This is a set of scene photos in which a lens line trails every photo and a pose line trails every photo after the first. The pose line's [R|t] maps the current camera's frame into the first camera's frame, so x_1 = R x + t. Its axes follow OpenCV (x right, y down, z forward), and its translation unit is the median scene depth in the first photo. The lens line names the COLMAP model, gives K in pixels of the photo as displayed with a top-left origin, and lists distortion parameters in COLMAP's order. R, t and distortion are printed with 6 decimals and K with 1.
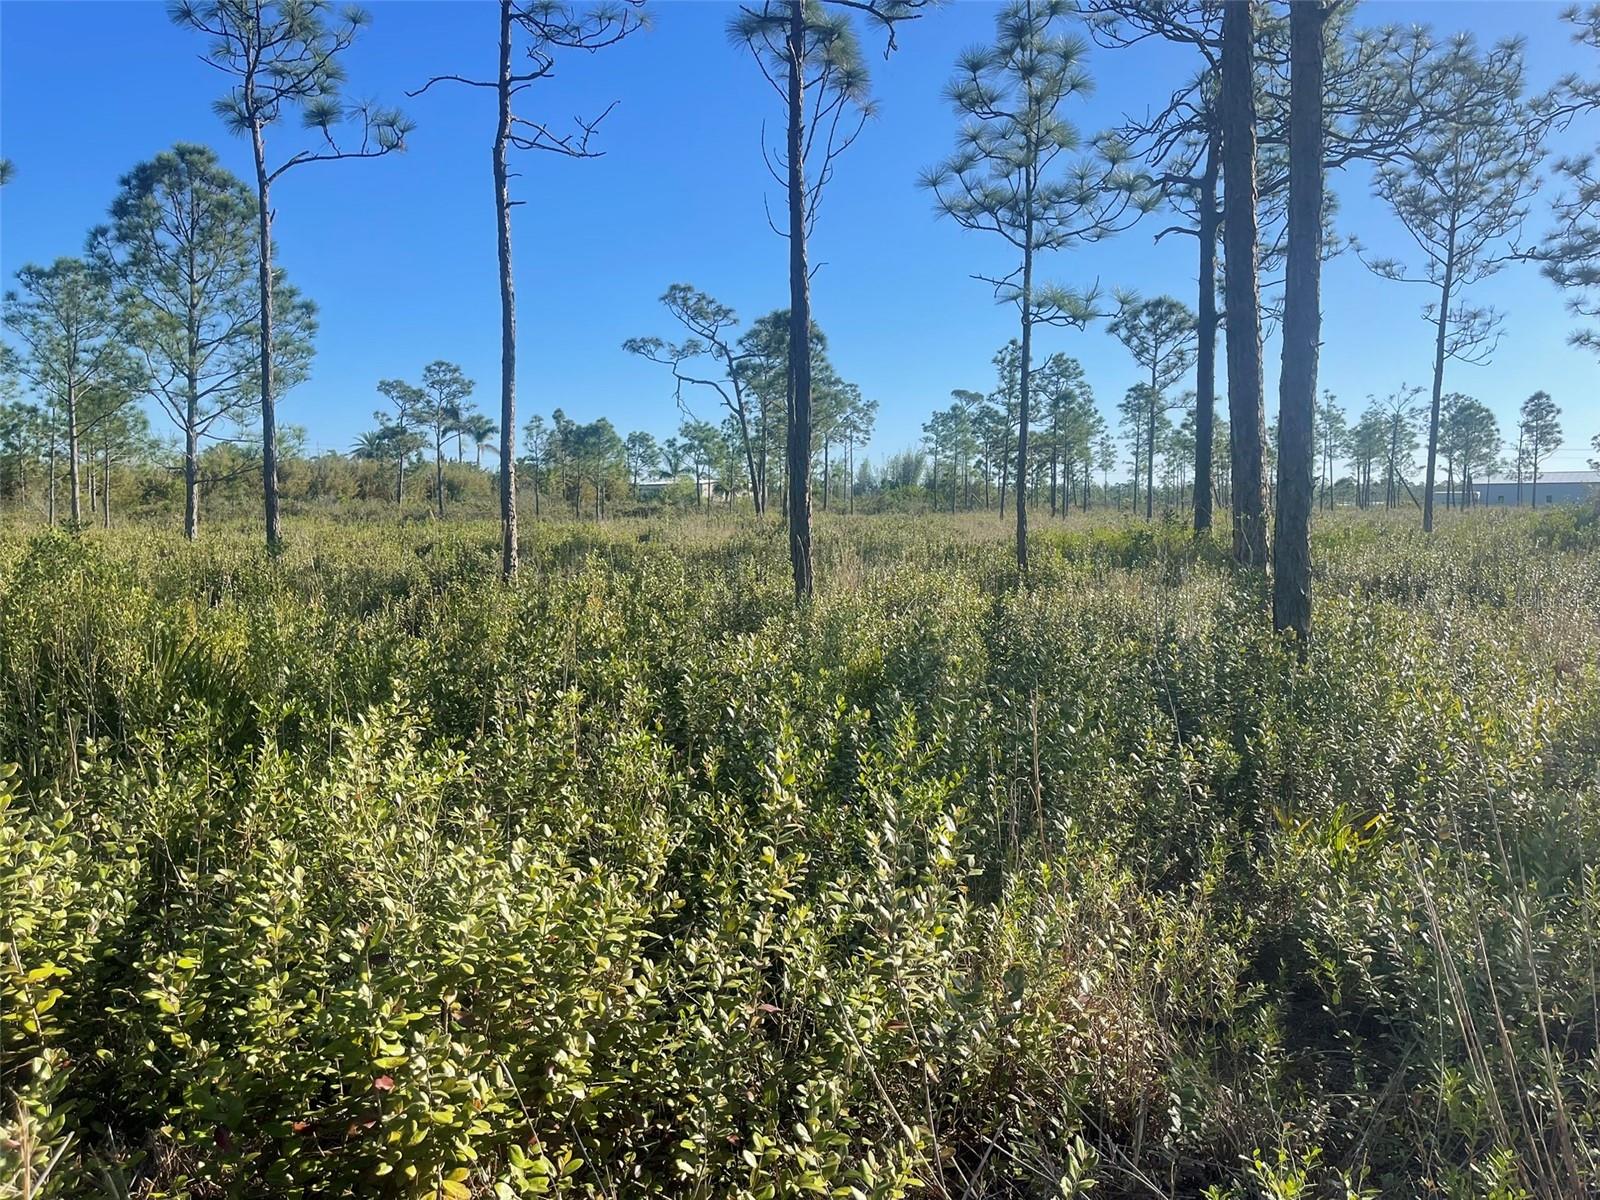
lens RADIAL K [[1190.1, 0, 800.0], [0, 1190.1, 600.0], [0, 0, 1]] dist [0.062190, -0.097750]
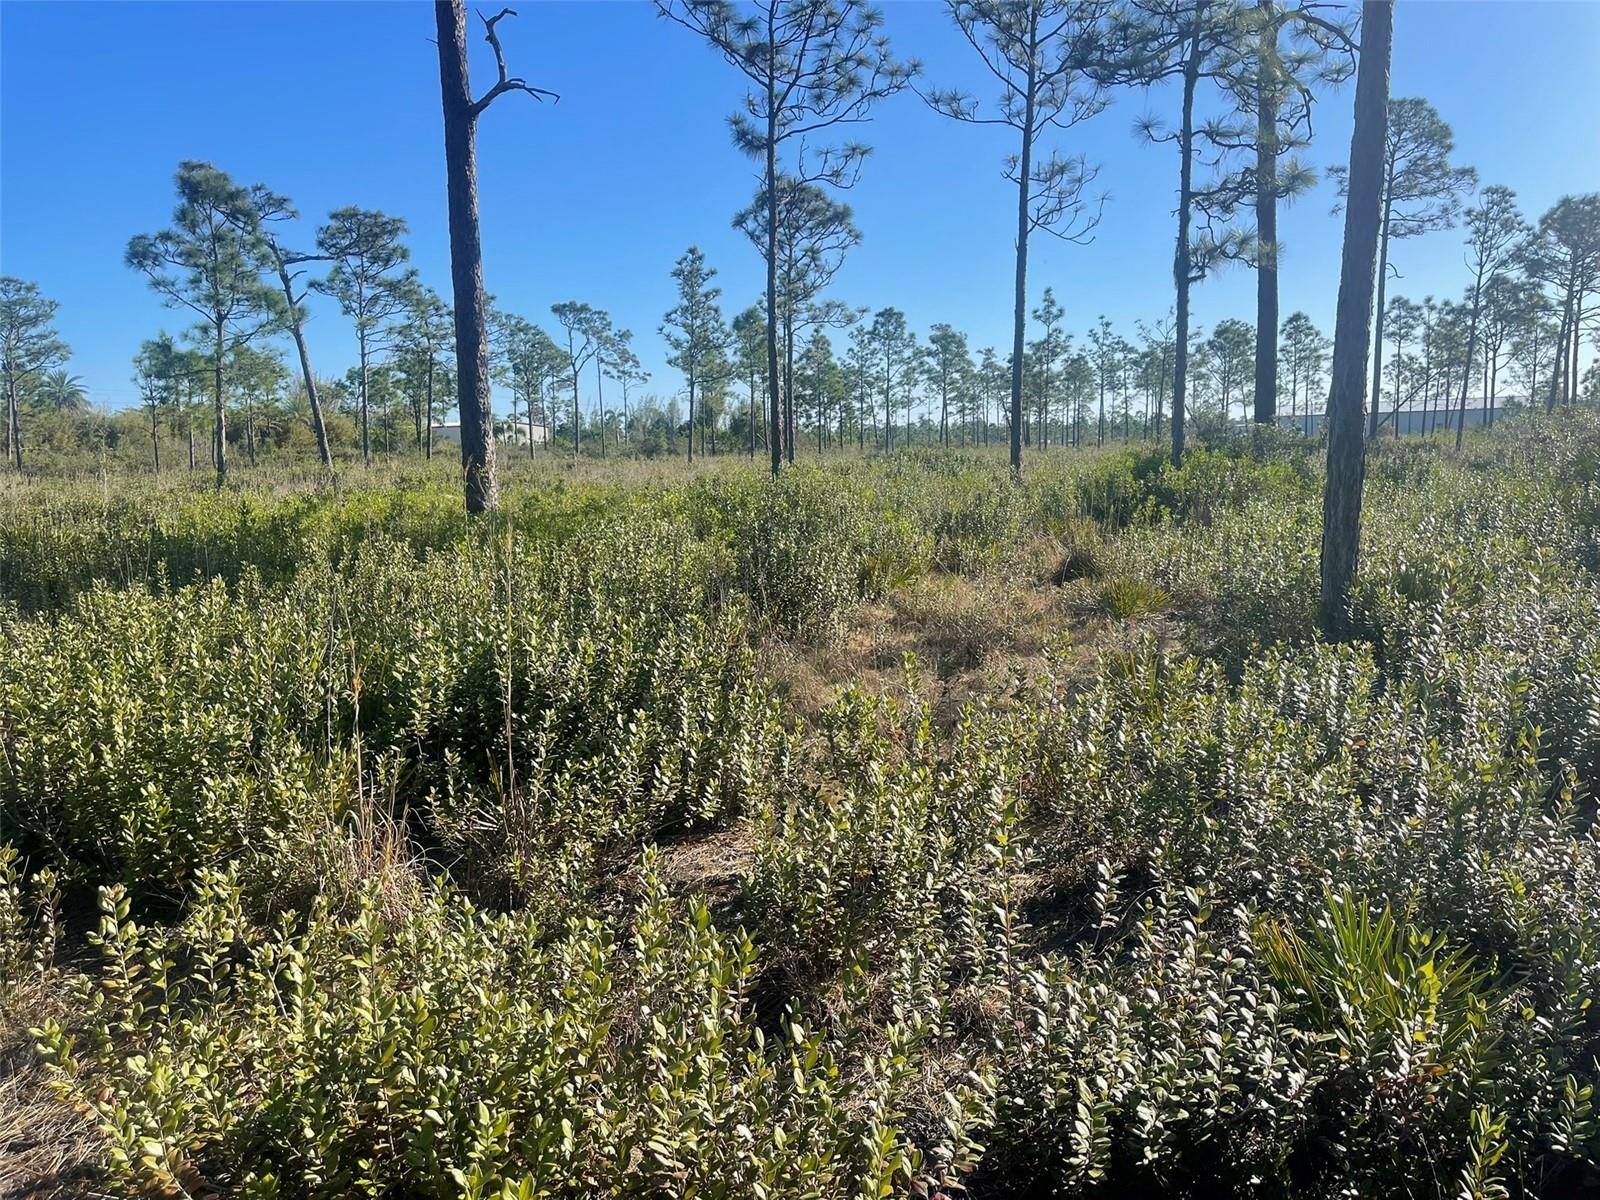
lens RADIAL K [[1185.8, 0, 818.7], [0, 1185.8, 594.7], [0, 0, 1]] dist [0.063710, -0.102410]
pose [[0.992468, -0.030528, 0.118639, 0.338500], [0.025197, 0.998616, 0.046171, -0.024506], [-0.119884, -0.042834, 0.991863, 0.321303]]
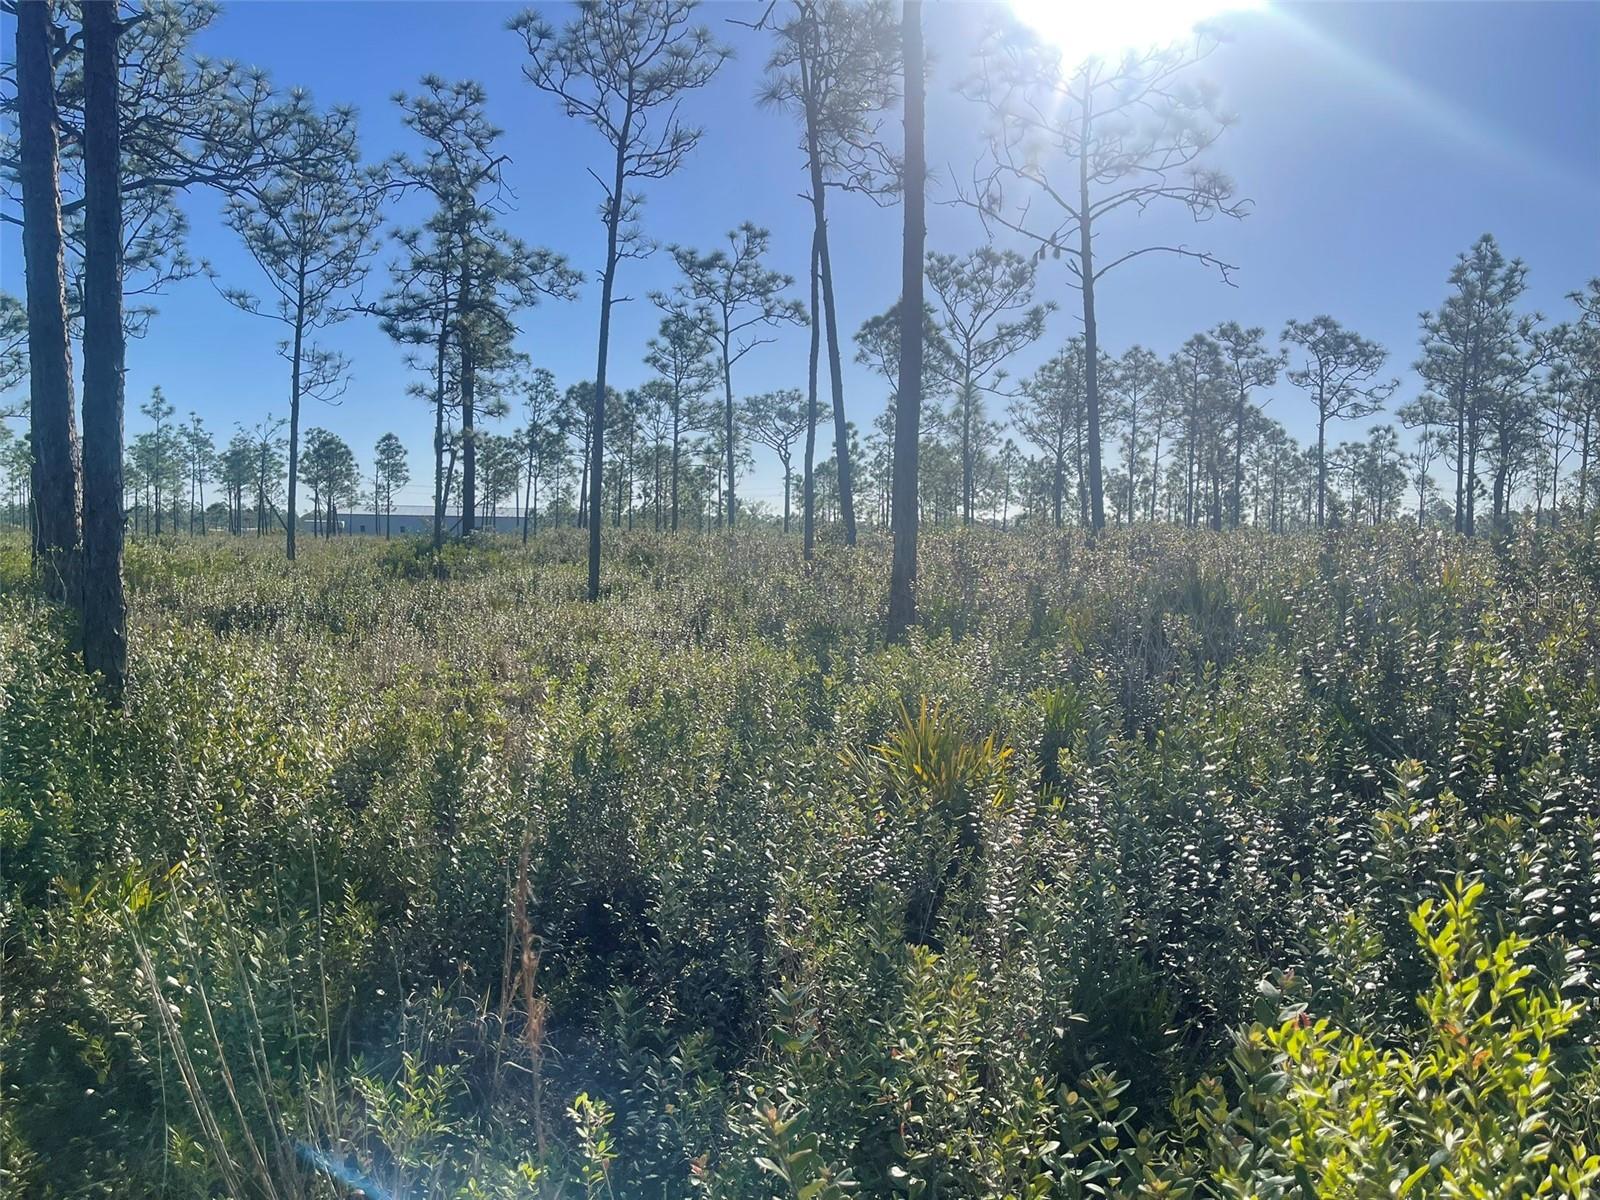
lens RADIAL K [[1187.7, 0, 800.0], [0, 1187.7, 600.0], [0, 0, 1]] dist [0.075305, -0.111227]
pose [[0.640905, -0.022953, 0.767277, 0.007441], [0.039283, 0.999224, -0.002922, -0.001472], [-0.766614, 0.032014, 0.641310, -0.002576]]
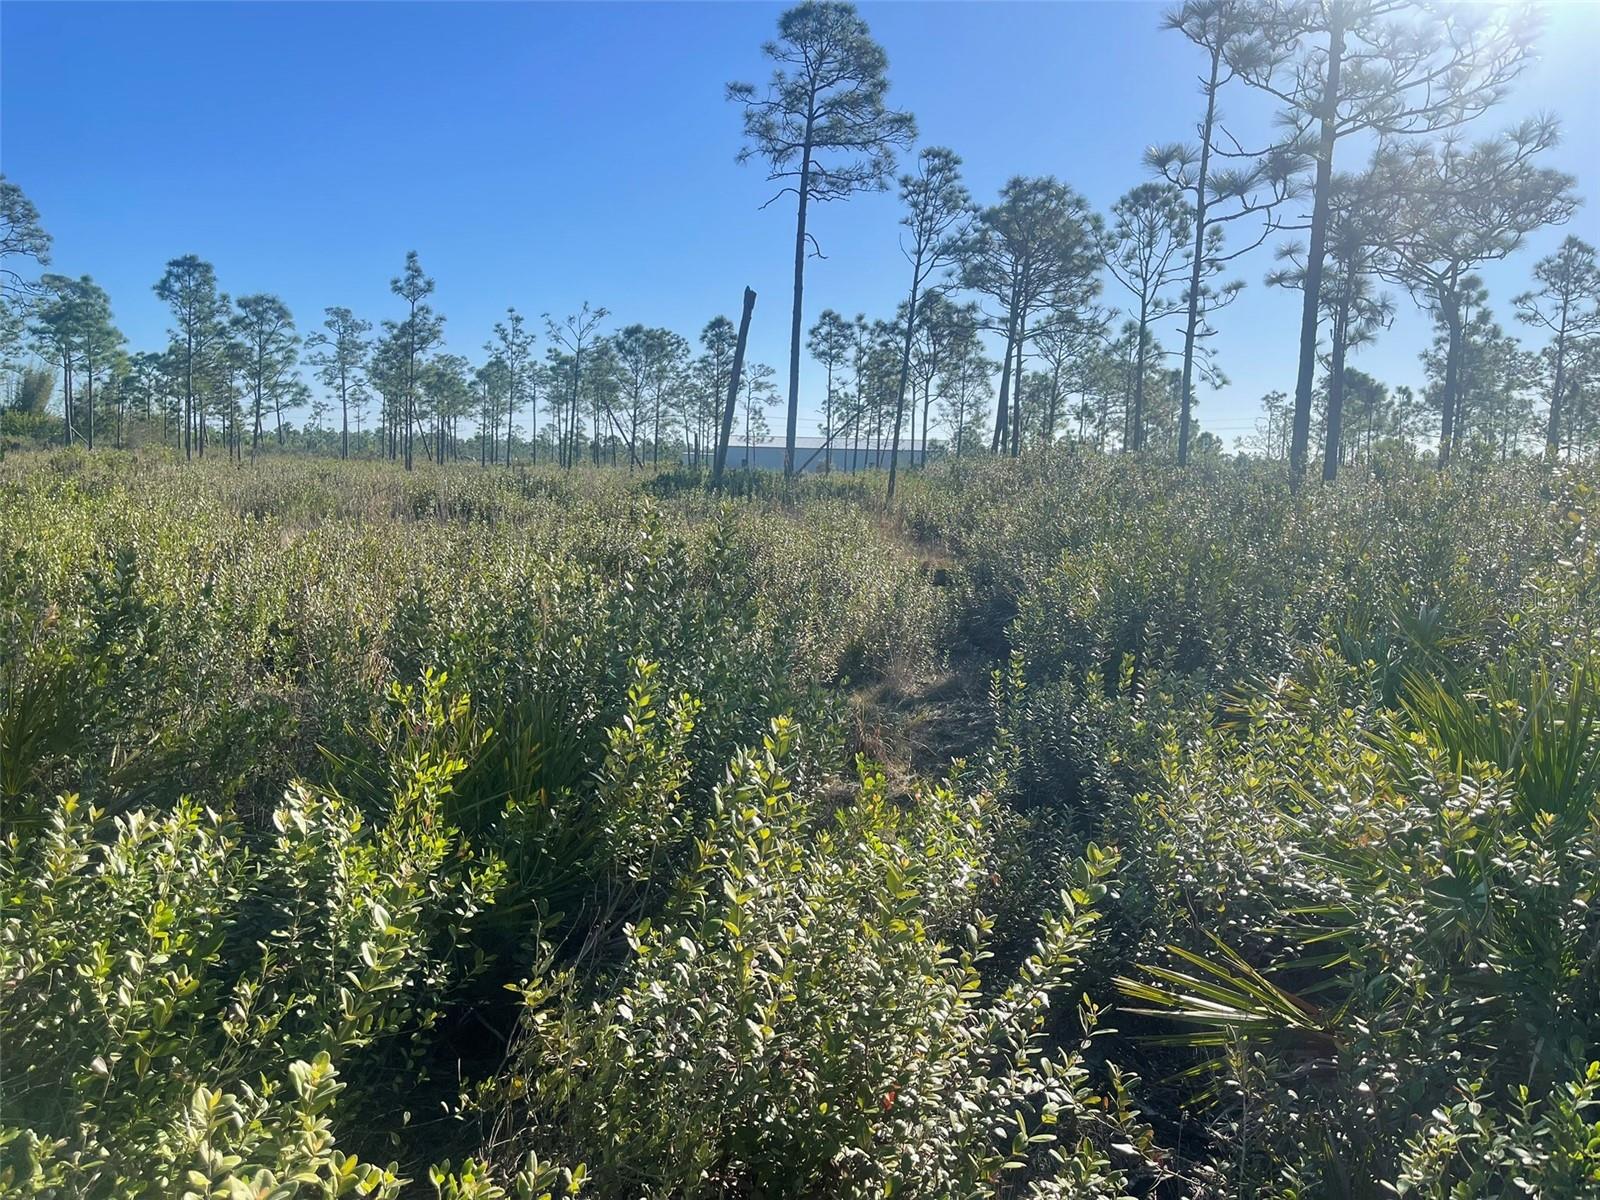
lens RADIAL K [[1169.7, 0, 800.0], [0, 1169.7, 600.0], [0, 0, 1]] dist [0.035521, 0.001898]
pose [[0.859911, -0.025648, 0.509799, 0.676346], [0.004579, 0.999084, 0.042539, -0.064346], [-0.510423, -0.034245, 0.859241, 0.812747]]
